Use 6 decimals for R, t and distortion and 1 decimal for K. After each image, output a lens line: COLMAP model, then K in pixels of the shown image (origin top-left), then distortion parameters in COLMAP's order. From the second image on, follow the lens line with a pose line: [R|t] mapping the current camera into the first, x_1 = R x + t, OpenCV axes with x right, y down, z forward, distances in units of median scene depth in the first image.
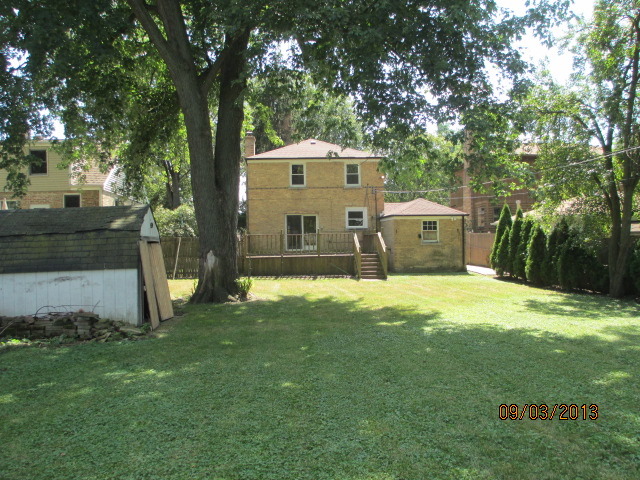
lens RADIAL K [[525.9, 0, 320.0], [0, 525.9, 240.0], [0, 0, 1]] dist [-0.056673, 0.002846]
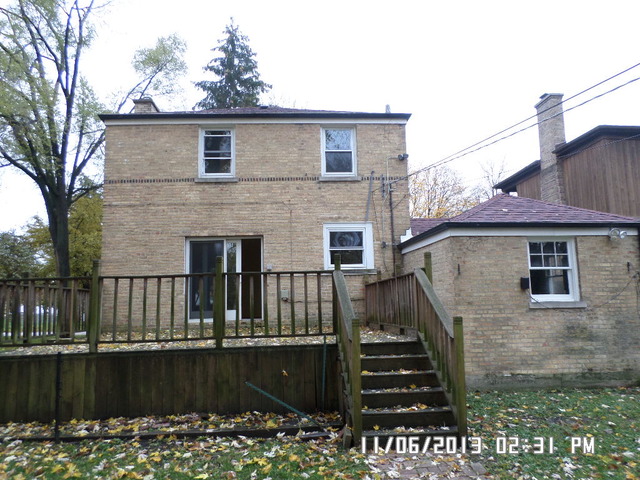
lens RADIAL K [[525.9, 0, 320.0], [0, 525.9, 240.0], [0, 0, 1]] dist [-0.056673, 0.002846]
pose [[0.999962, -0.006912, 0.005235, 0.043531], [0.007439, 0.994086, -0.108341, 0.000466], [-0.004456, 0.108376, 0.994100, 0.564943]]
